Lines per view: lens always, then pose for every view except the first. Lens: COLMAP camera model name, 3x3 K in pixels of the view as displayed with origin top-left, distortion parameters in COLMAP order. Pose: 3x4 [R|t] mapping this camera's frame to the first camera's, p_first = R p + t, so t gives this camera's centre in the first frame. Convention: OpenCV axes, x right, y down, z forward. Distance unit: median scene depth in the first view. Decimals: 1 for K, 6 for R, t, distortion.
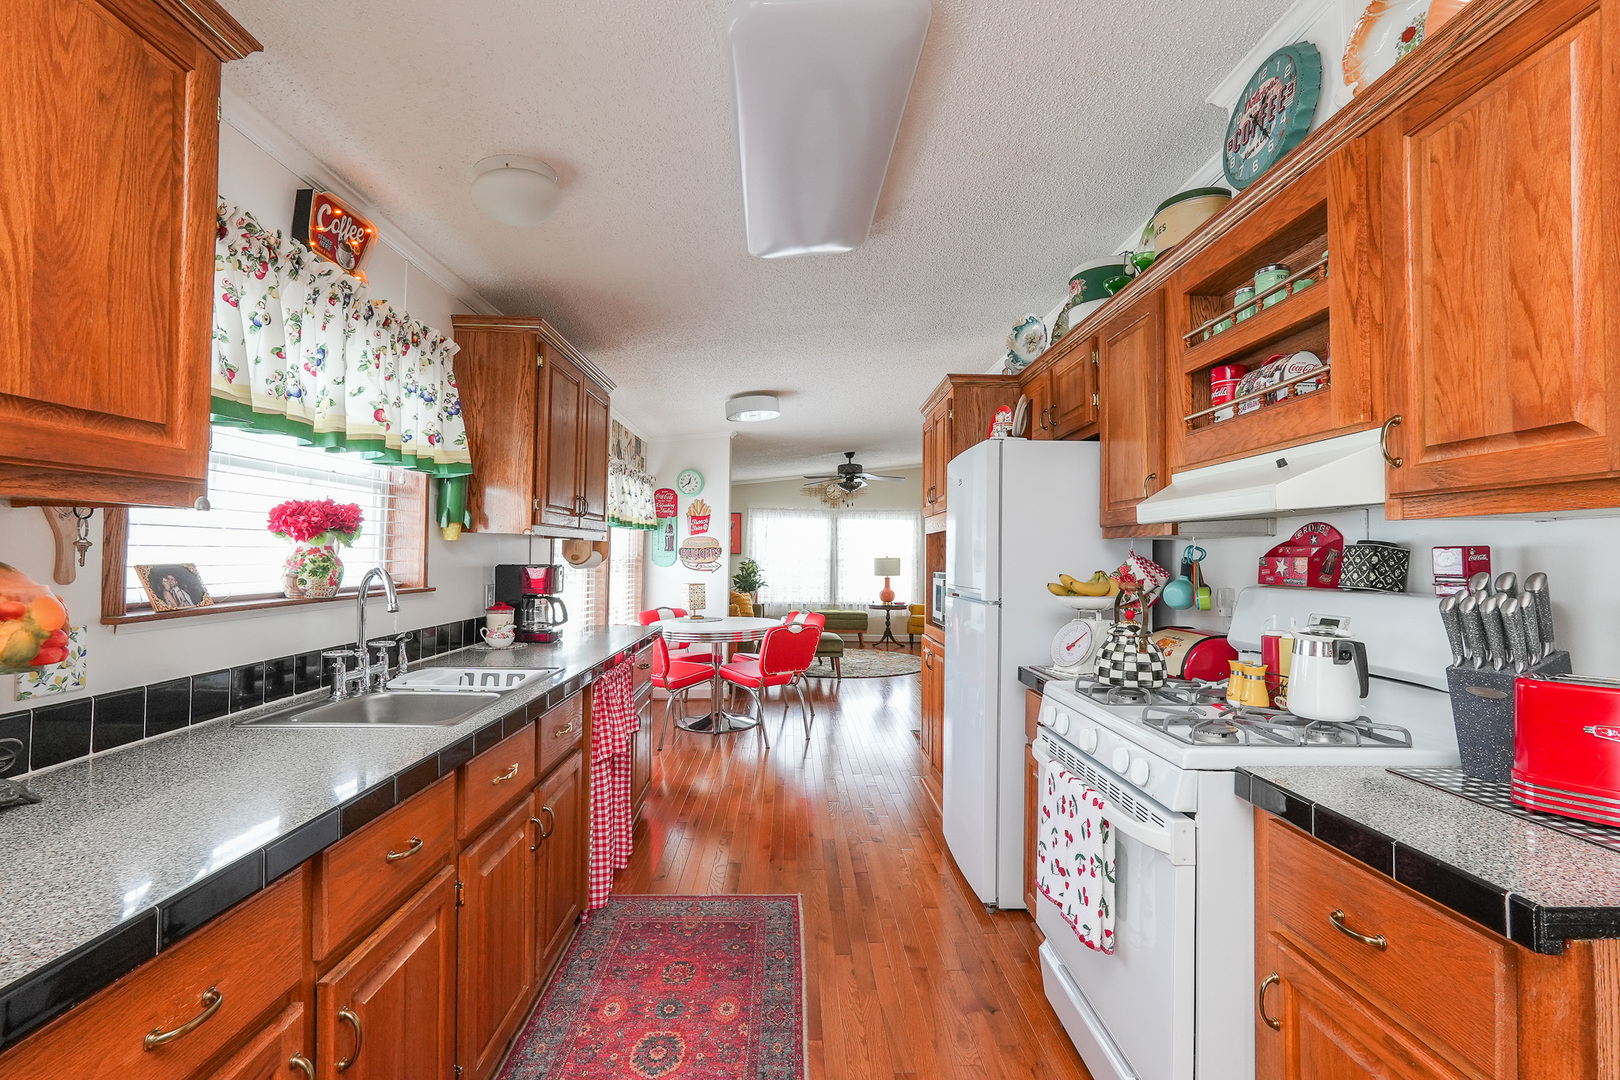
lens RADIAL K [[739.4, 0, 806.9], [0, 739.4, 541.8], [0, 0, 1]] dist [-0.020853, 0.010947]
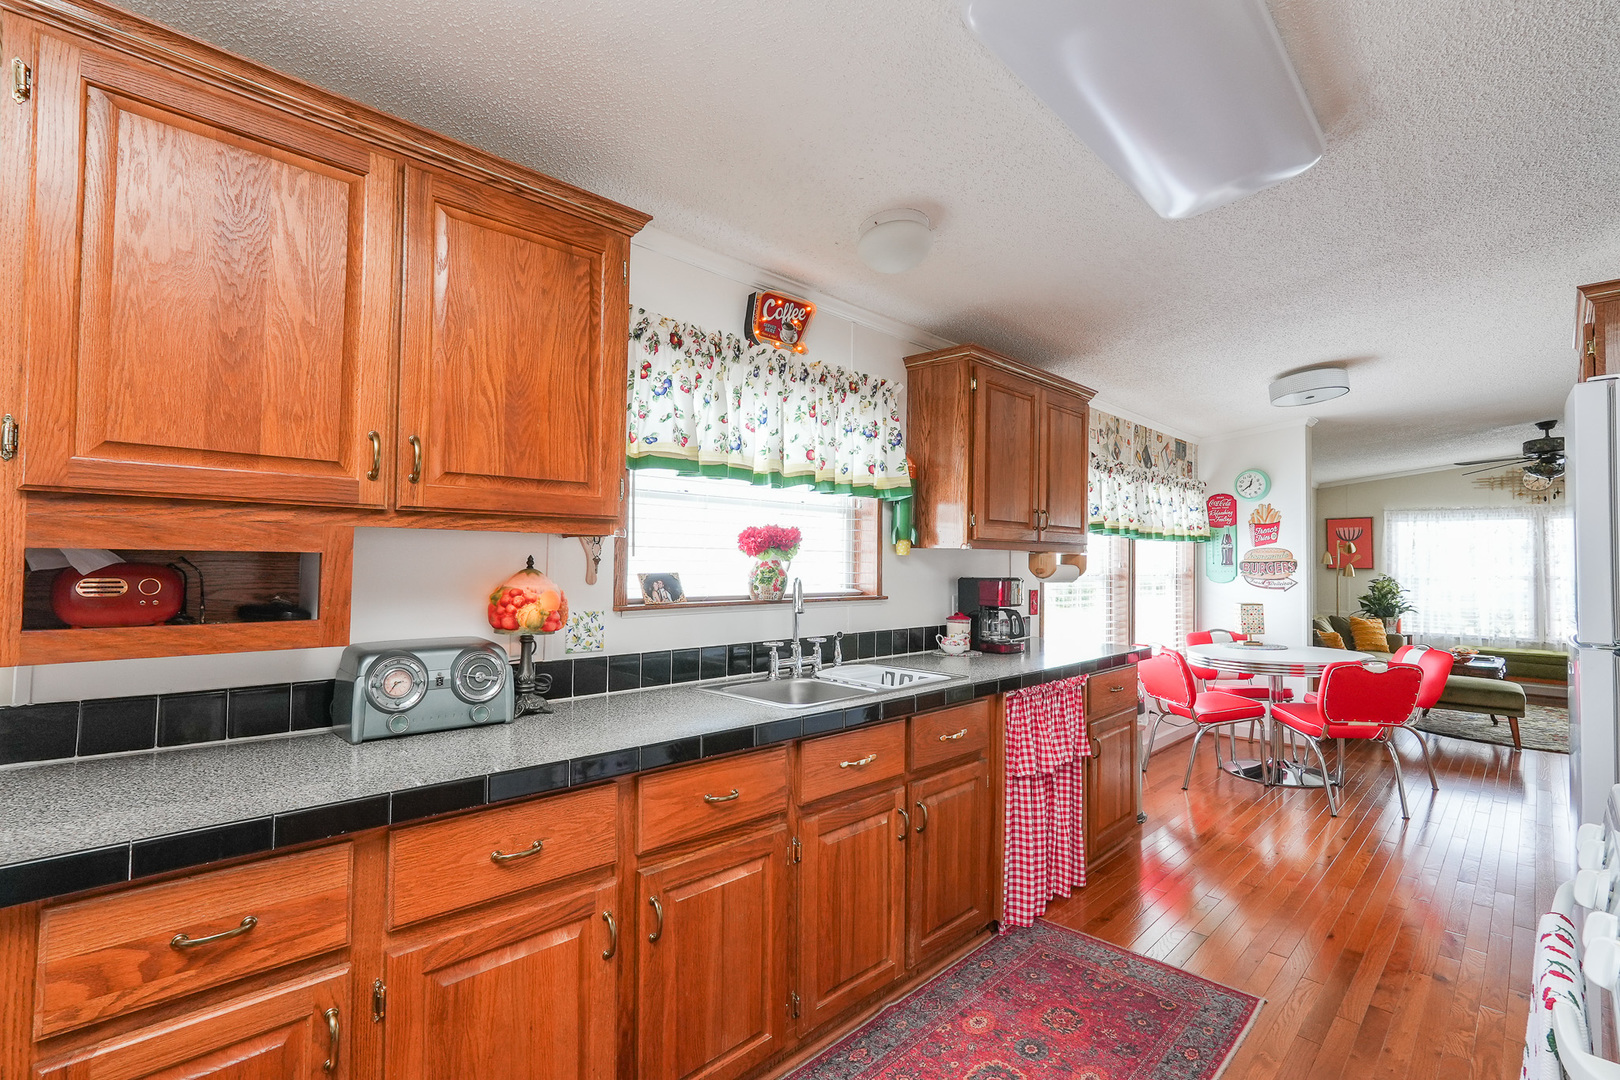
lens RADIAL K [[739.4, 0, 806.9], [0, 739.4, 541.8], [0, 0, 1]] dist [-0.020853, 0.010947]
pose [[0.690022, -0.024075, -0.723388, 0.284358], [0.009250, 0.999658, -0.024446, 0.004470], [0.723729, 0.010178, 0.690009, 0.122864]]
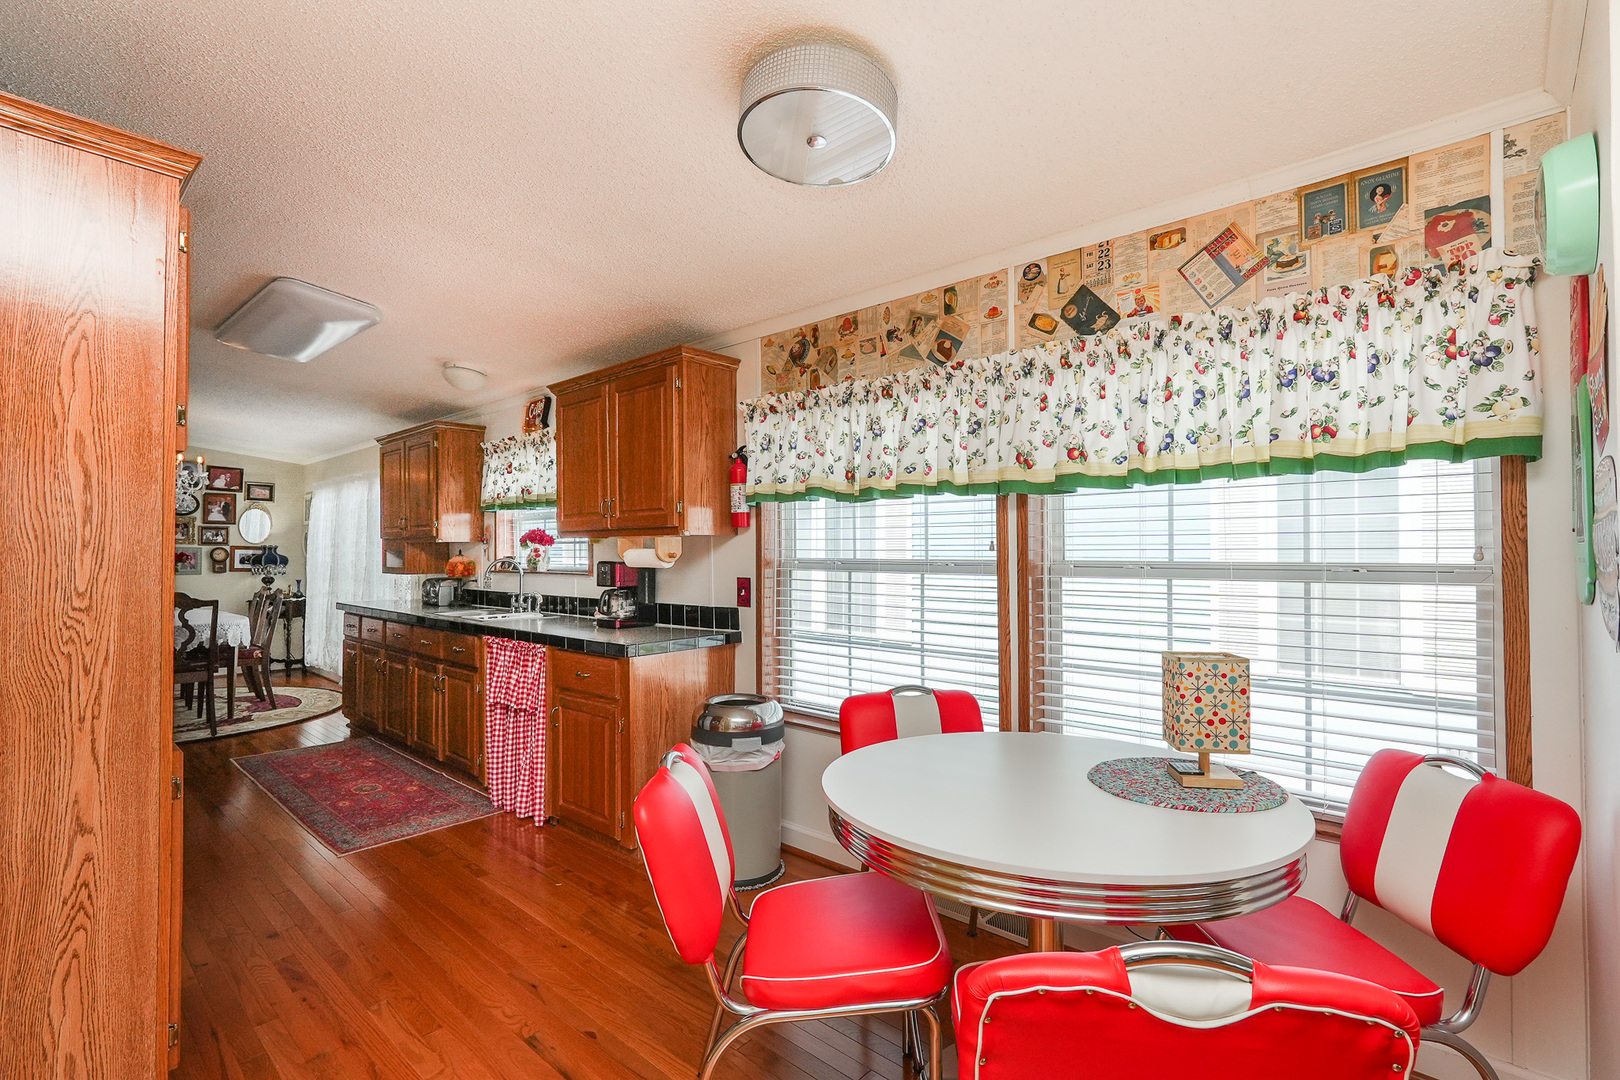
lens RADIAL K [[739.4, 0, 806.9], [0, 739.4, 541.8], [0, 0, 1]] dist [-0.020853, 0.010947]
pose [[-0.685366, -0.019117, -0.727948, 0.395999], [0.007521, 0.999416, -0.033328, 0.056792], [0.728160, -0.028316, -0.684822, 2.805292]]
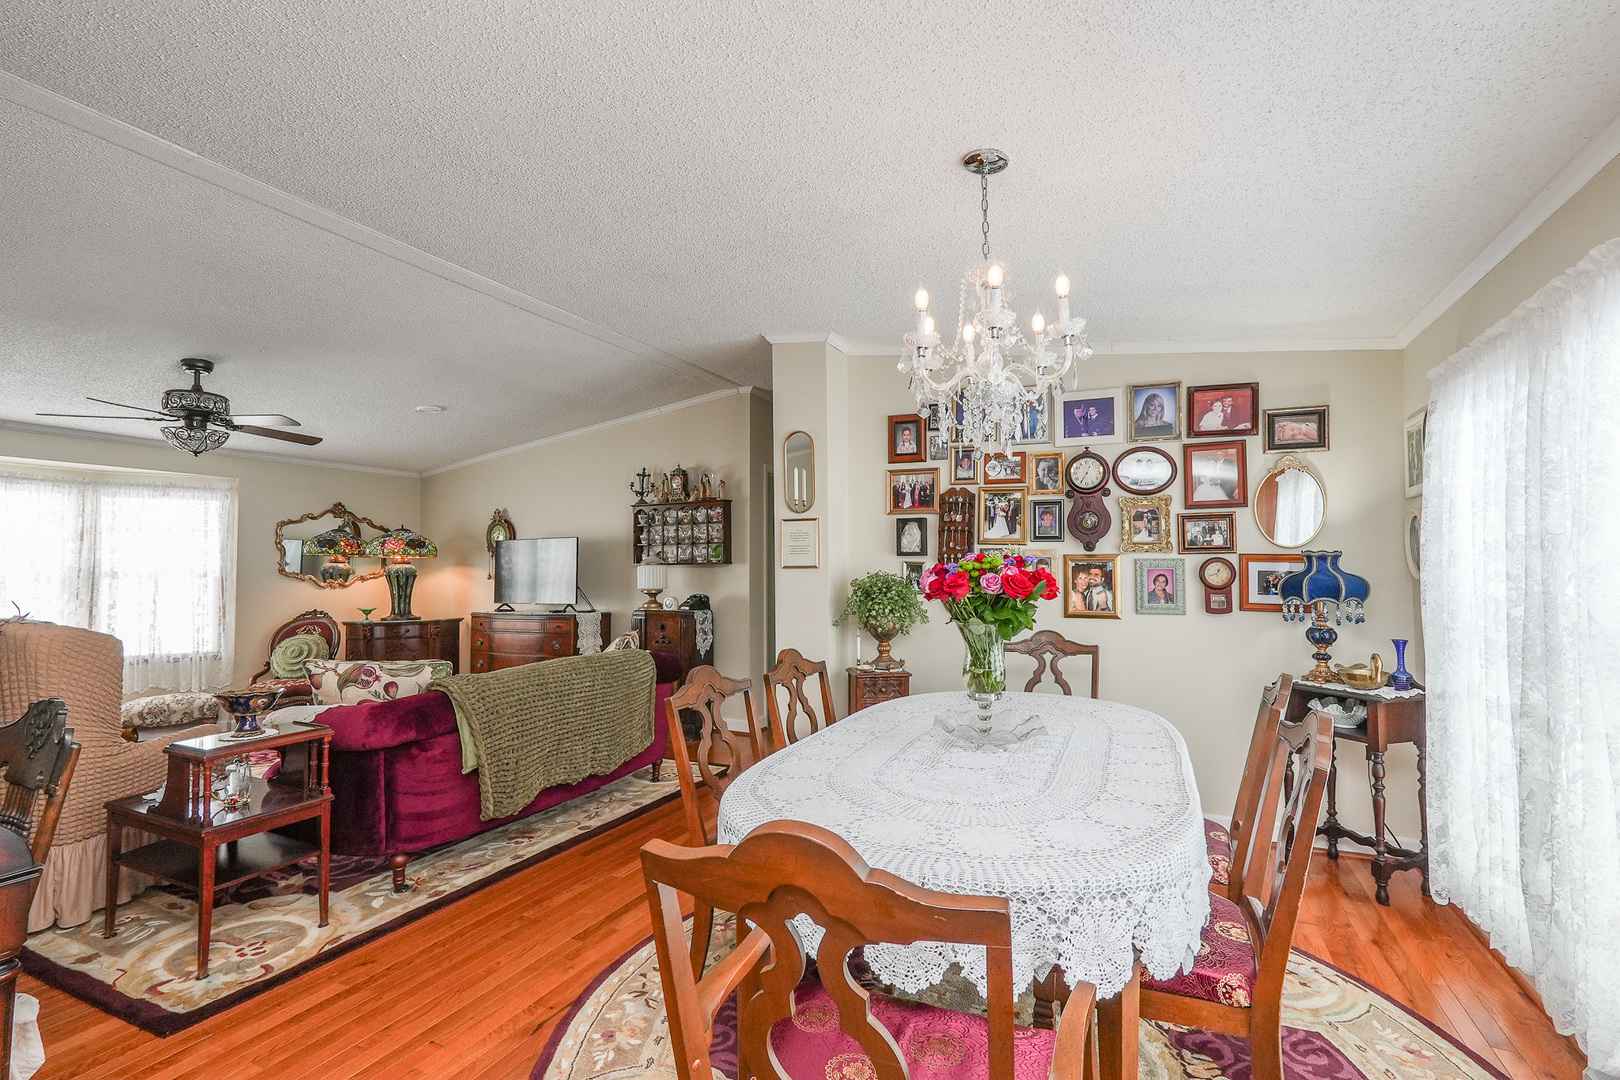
lens RADIAL K [[739.4, 0, 806.9], [0, 739.4, 541.8], [0, 0, 1]] dist [-0.020853, 0.010947]
pose [[-0.891963, 0.015043, 0.451858, -0.126273], [-0.009335, 0.998620, -0.051672, 0.006084], [-0.452011, -0.050308, -0.890592, 0.365478]]
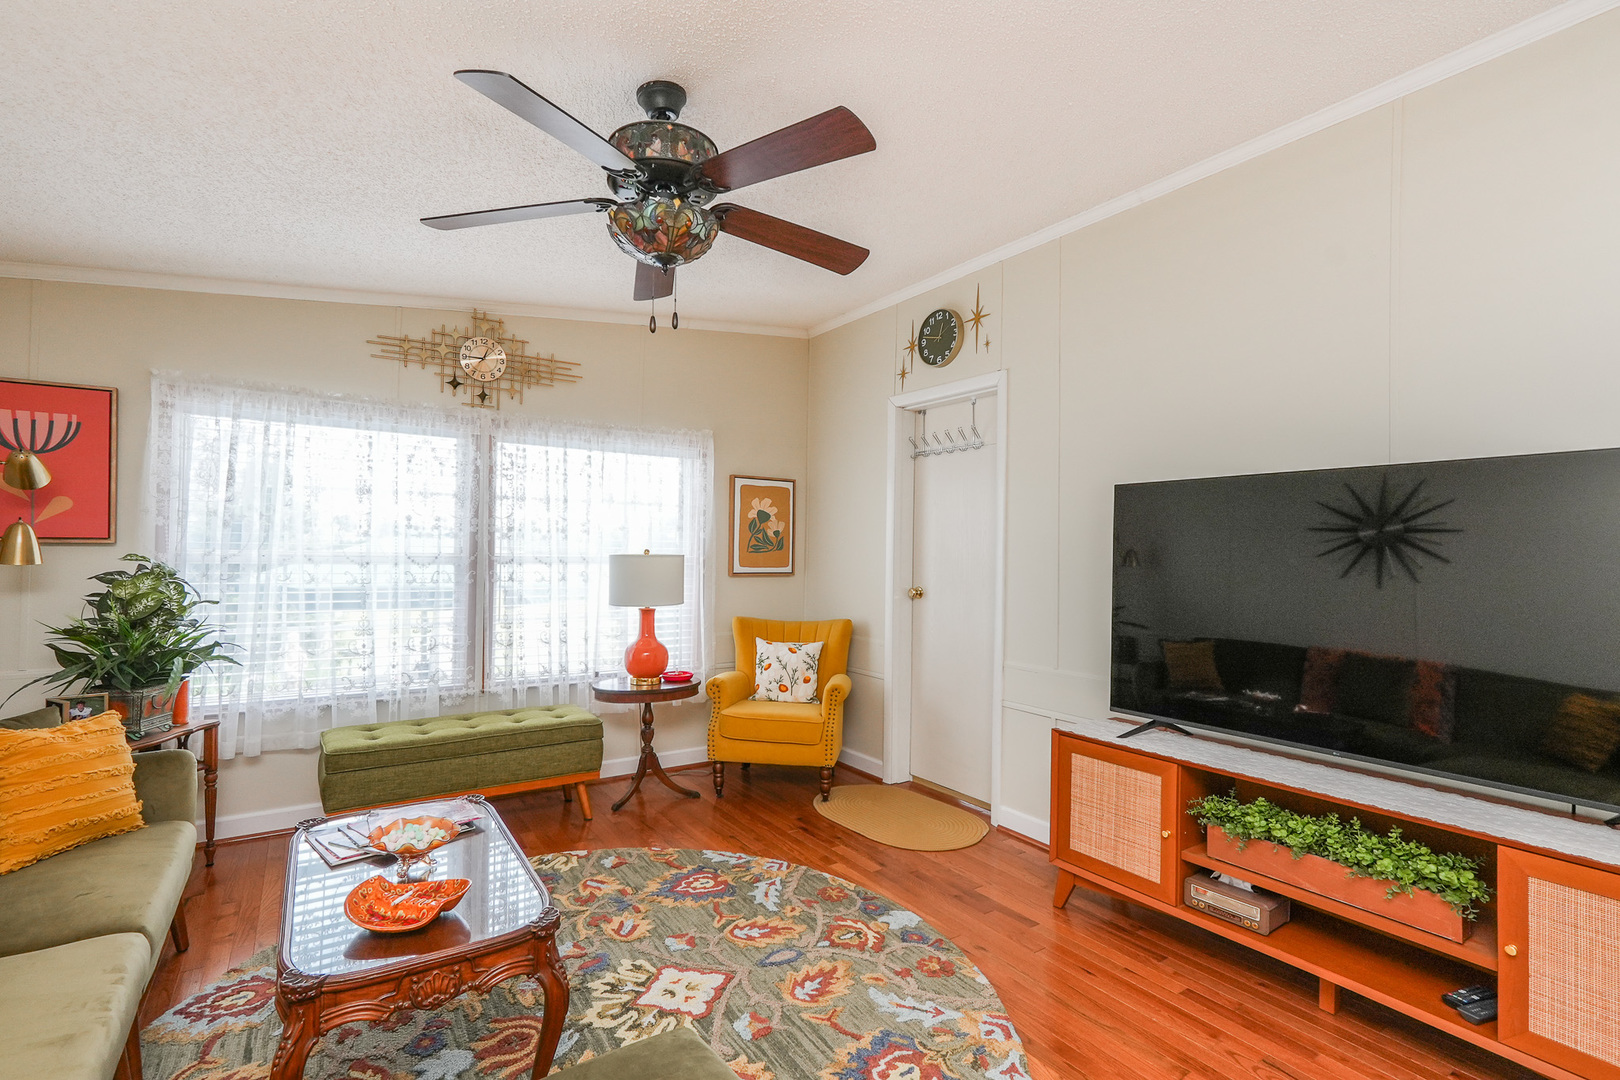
lens RADIAL K [[739.4, 0, 806.9], [0, 739.4, 541.8], [0, 0, 1]] dist [-0.020853, 0.010947]
pose [[0.841676, 0.007212, 0.539935, -0.096449], [-0.012969, 0.999892, 0.006860, 0.056101], [-0.539827, -0.012776, 0.841679, 3.046740]]
